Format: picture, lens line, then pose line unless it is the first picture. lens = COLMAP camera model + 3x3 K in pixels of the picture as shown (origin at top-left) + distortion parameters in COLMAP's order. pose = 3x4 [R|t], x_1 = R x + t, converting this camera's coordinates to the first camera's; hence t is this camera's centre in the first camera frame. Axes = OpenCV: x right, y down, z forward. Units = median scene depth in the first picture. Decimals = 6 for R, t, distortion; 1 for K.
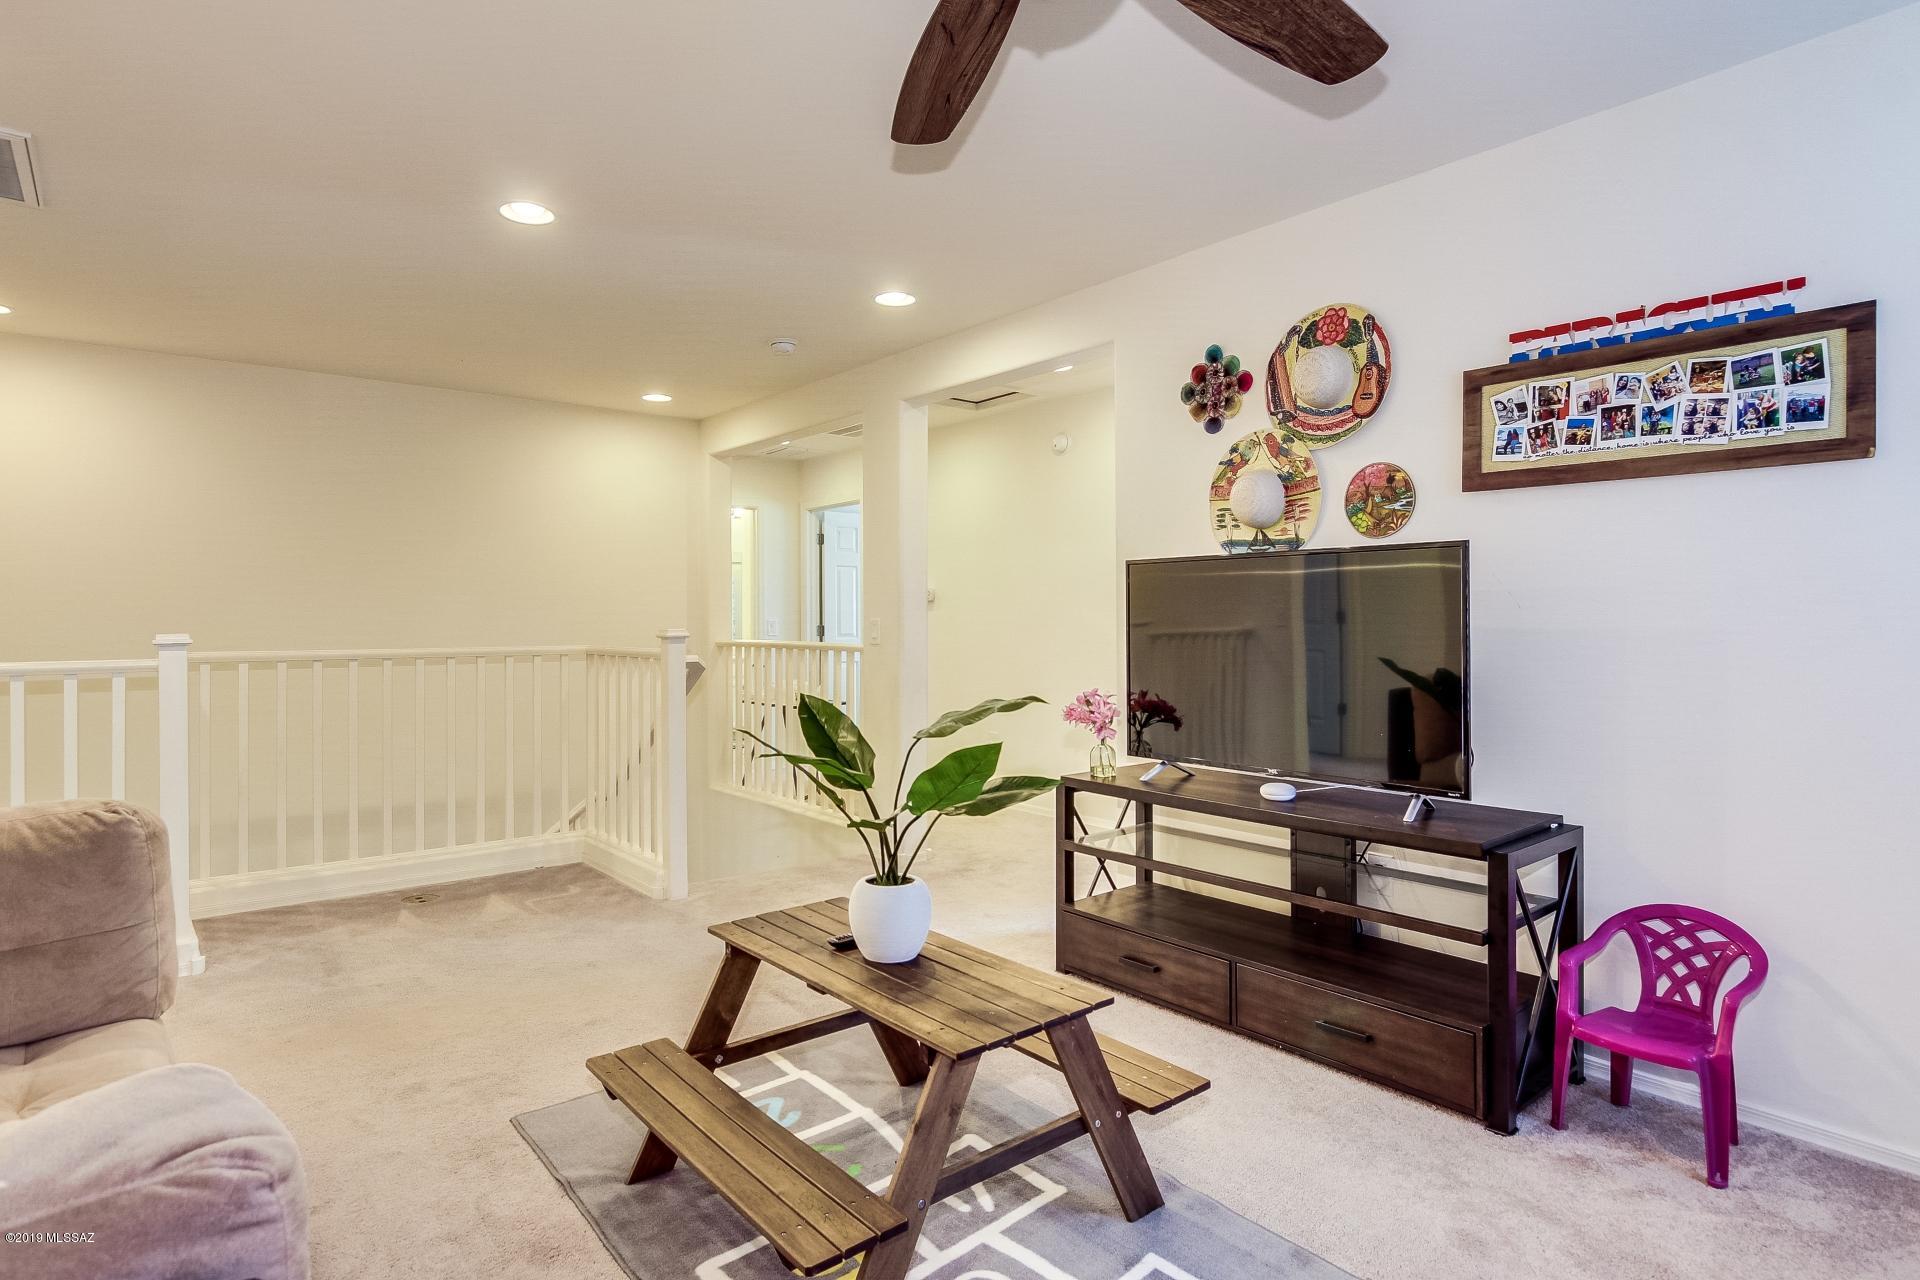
lens RADIAL K [[1033.4, 0, 957.6], [0, 1033.4, 626.9], [0, 0, 1]] dist [-0.009238, 0.002738]
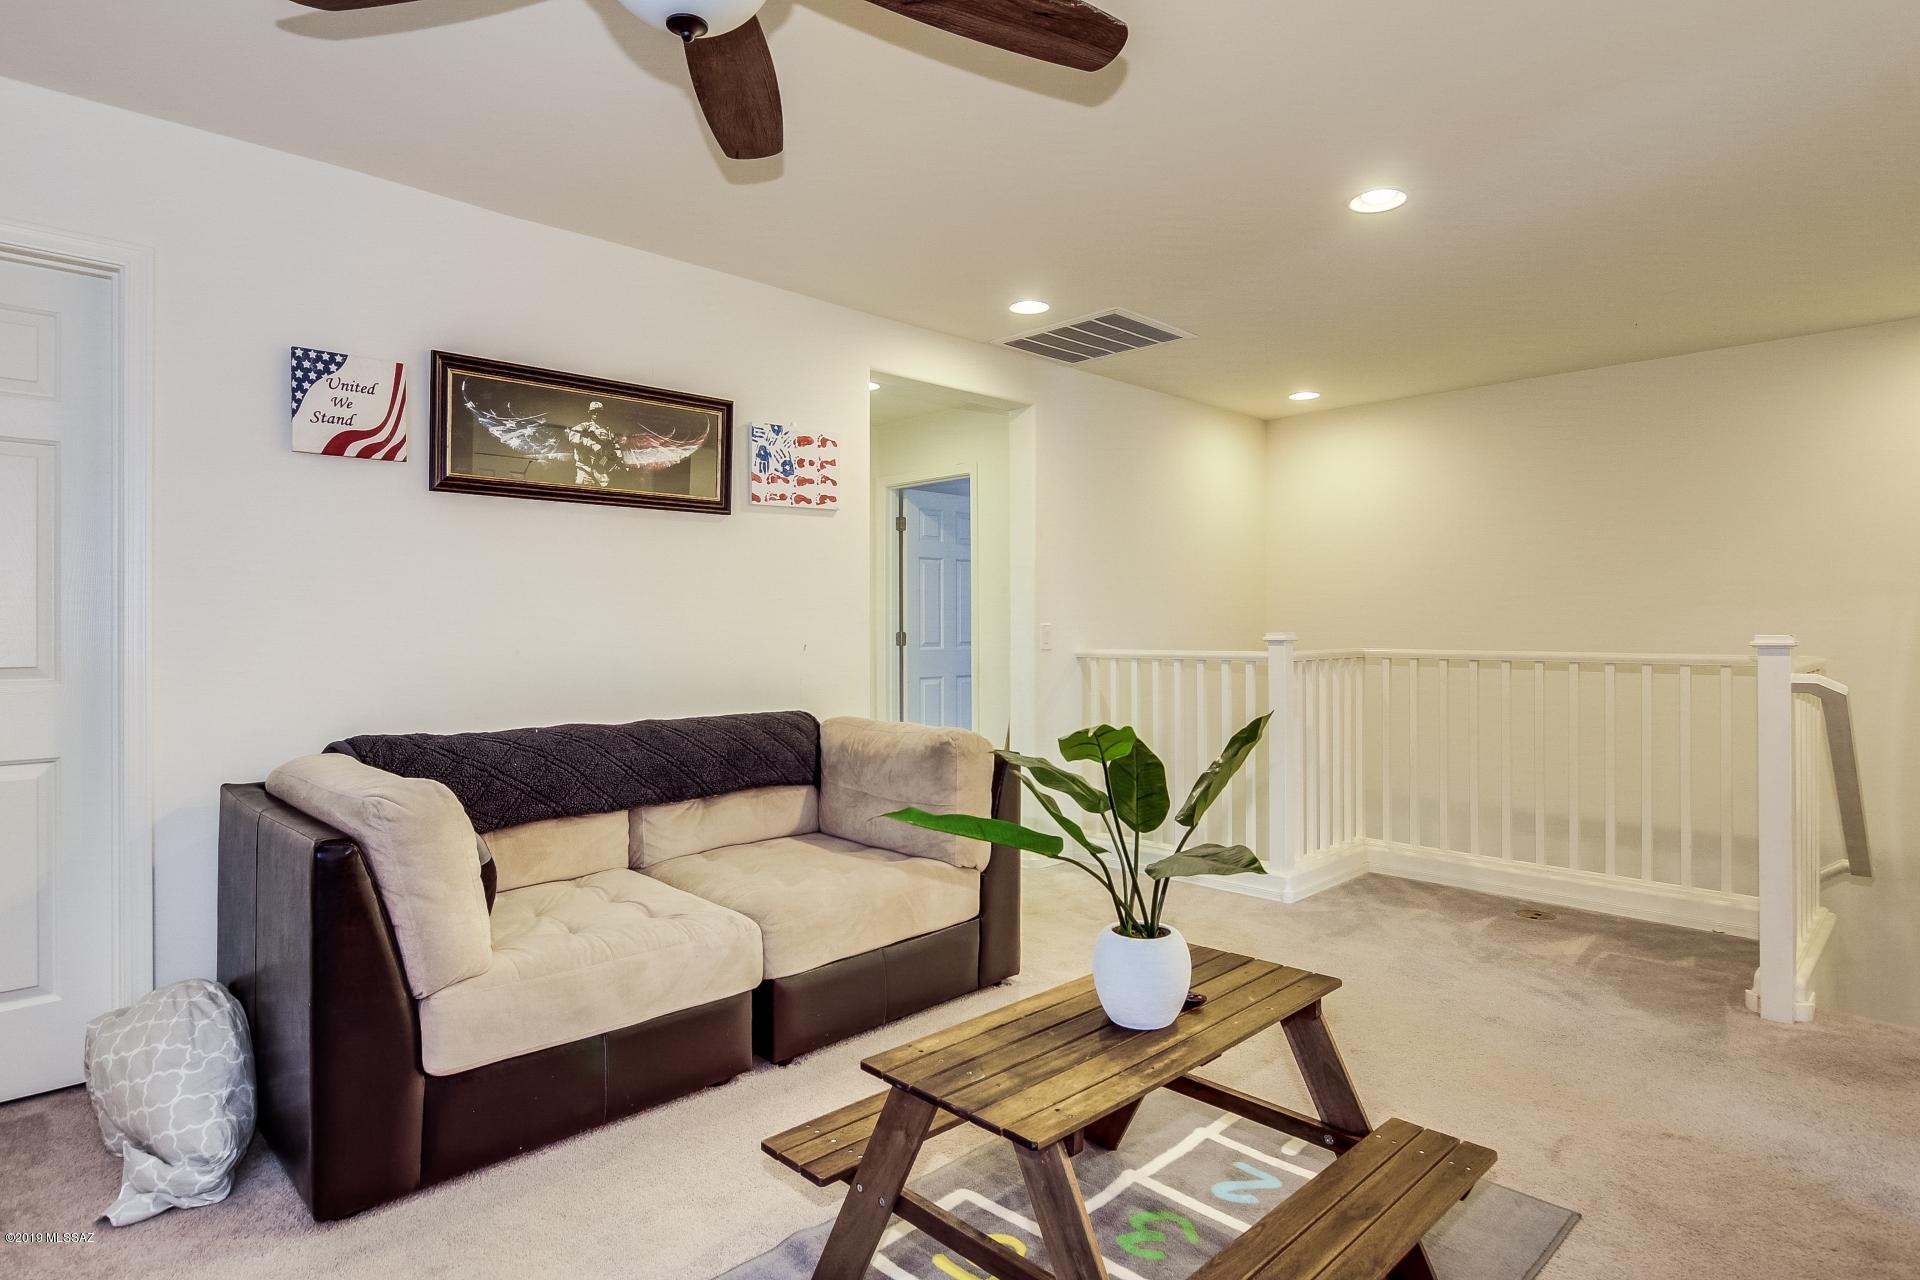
lens RADIAL K [[1033.4, 0, 957.9], [0, 1033.4, 630.2], [0, 0, 1]] dist [-0.009238, 0.002738]
pose [[0.087335, 0.012618, -0.996099, 0.428286], [-0.009727, 0.999883, 0.011813, -0.006978], [0.996132, 0.008657, 0.087447, 0.430229]]
